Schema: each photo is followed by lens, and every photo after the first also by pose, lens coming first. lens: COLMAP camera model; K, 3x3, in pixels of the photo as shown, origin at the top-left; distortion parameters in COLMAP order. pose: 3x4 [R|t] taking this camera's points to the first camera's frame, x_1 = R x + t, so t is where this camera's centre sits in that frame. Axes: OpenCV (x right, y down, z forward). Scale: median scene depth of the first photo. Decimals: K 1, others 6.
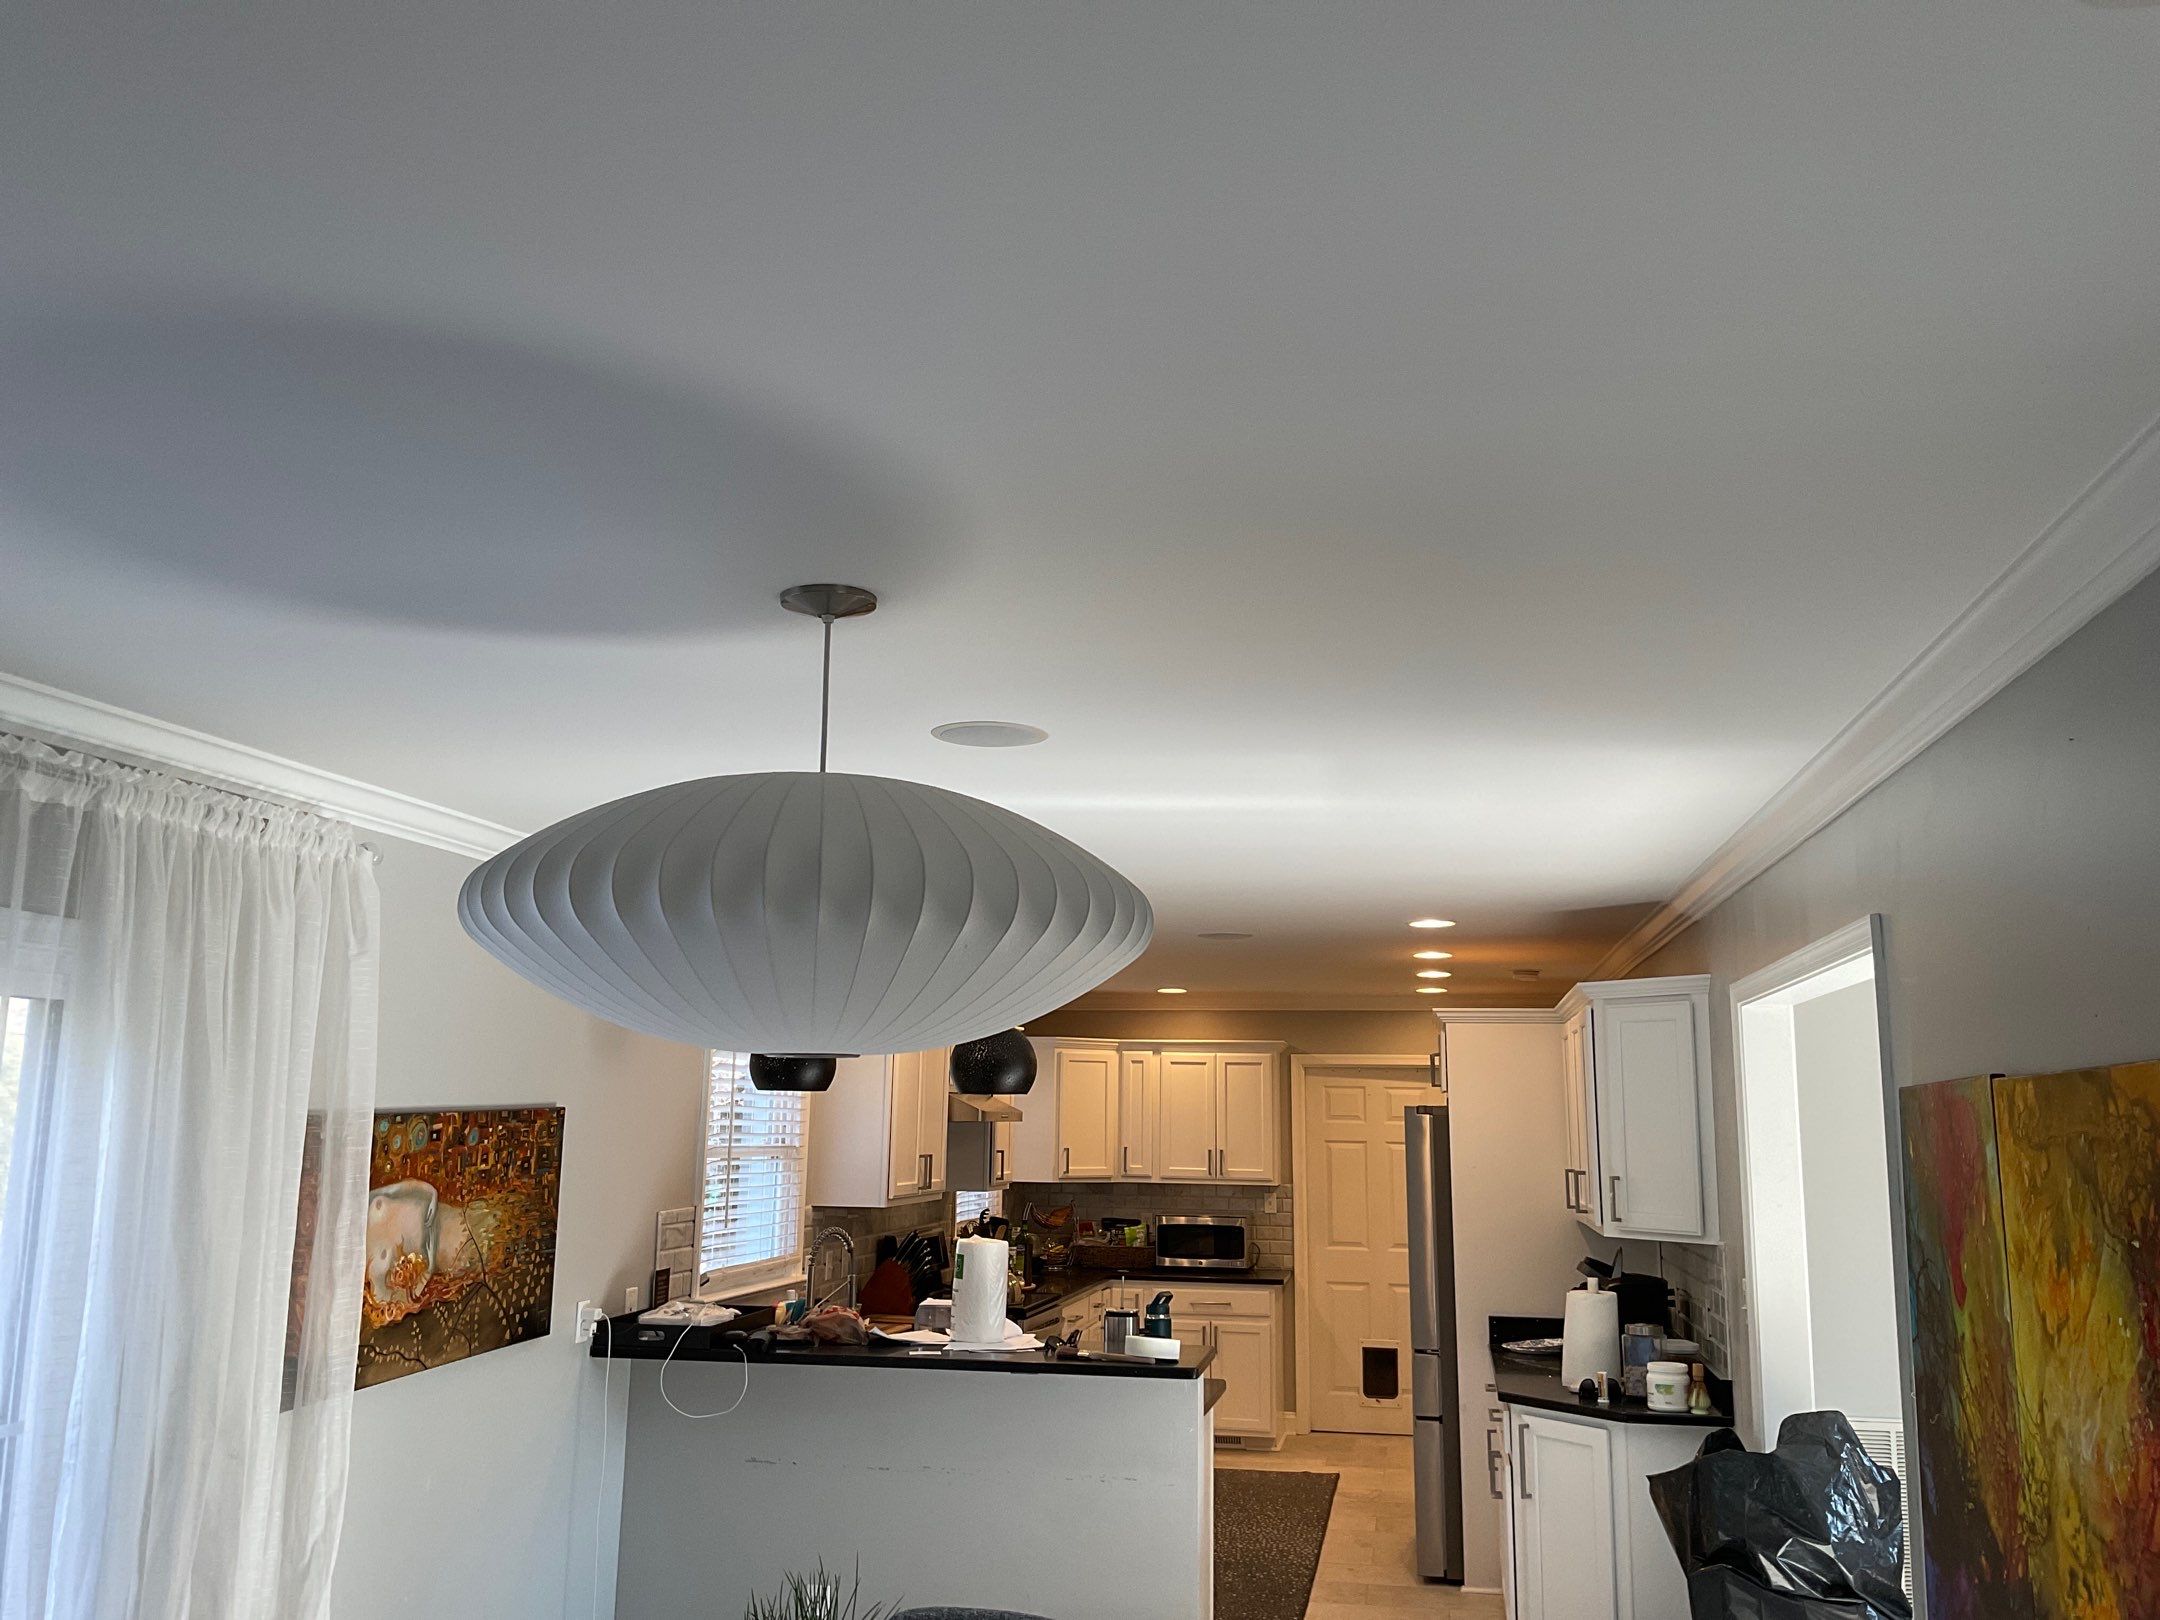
lens RADIAL K [[1842.2, 0, 1076.4], [0, 1842.2, 801.9], [0, 0, 1]] dist [0.020415, -0.071832]
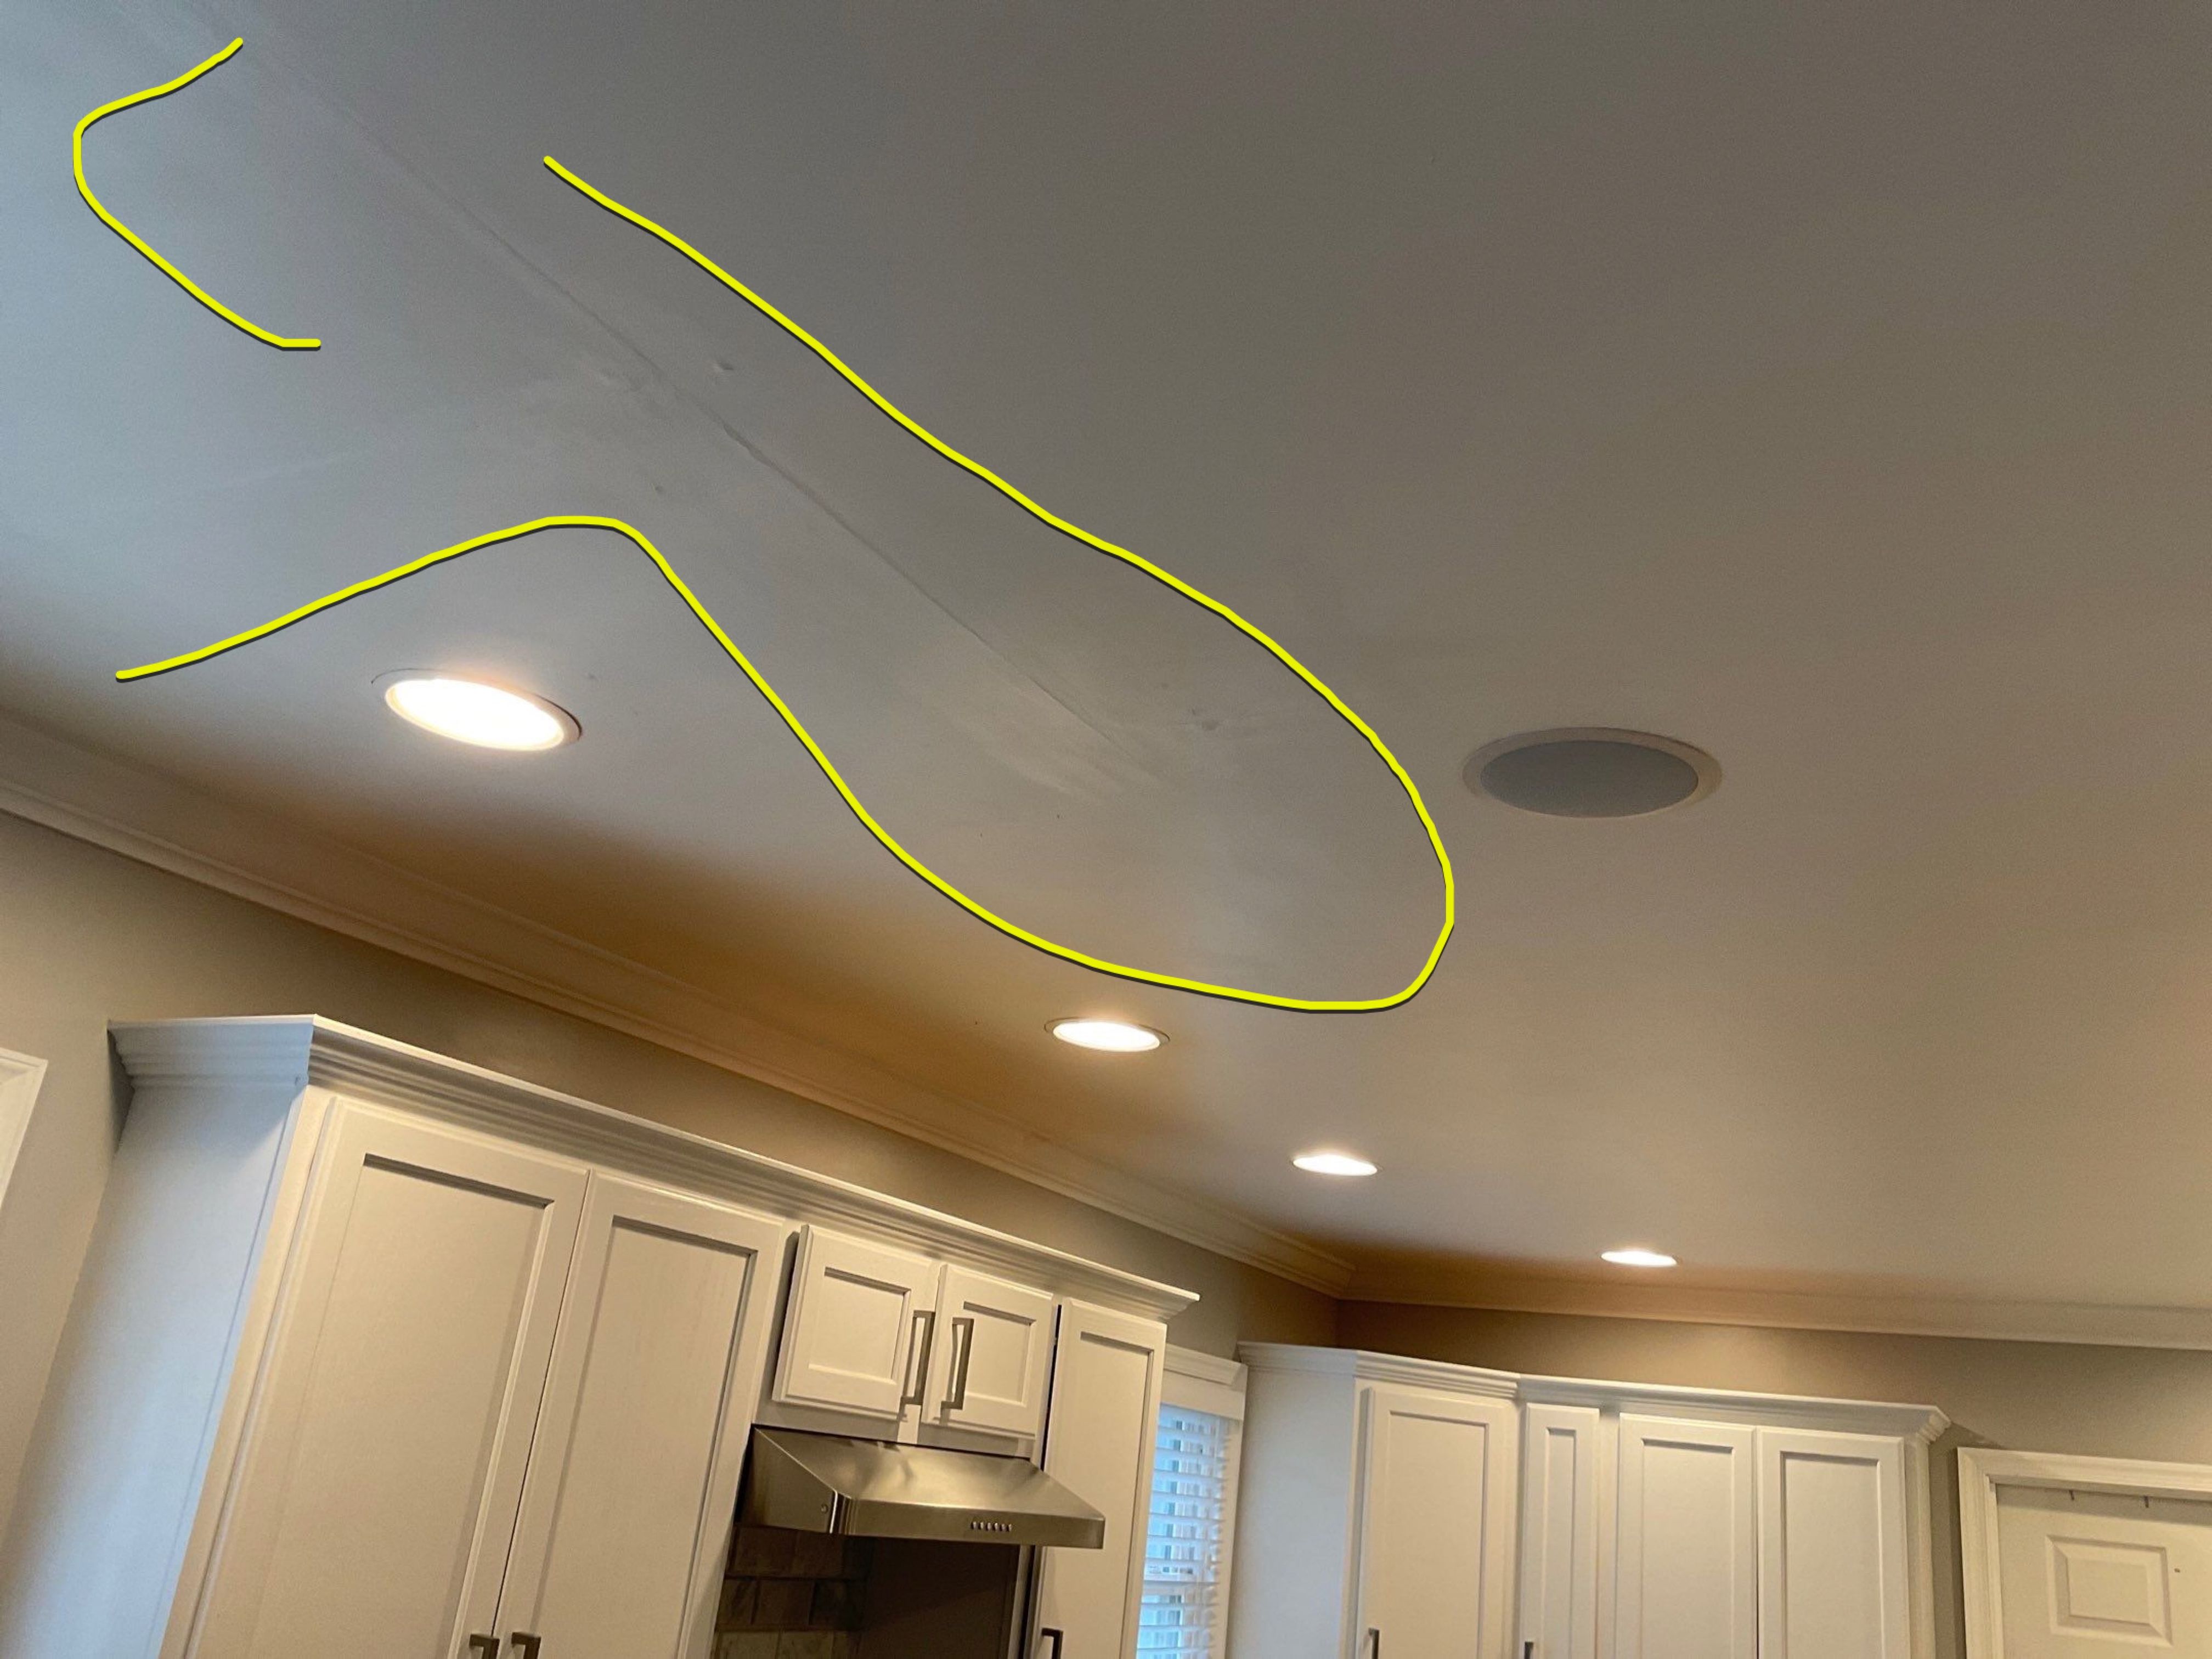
lens RADIAL K [[1886.5, 0, 1103.6], [0, 1886.5, 822.4], [0, 0, 1]] dist [0.020415, -0.071832]
pose [[0.950745, -0.011625, -0.309755, 0.068835], [-0.045491, 0.983244, -0.176529, 0.084976], [0.306617, 0.181925, 0.934285, 0.539462]]
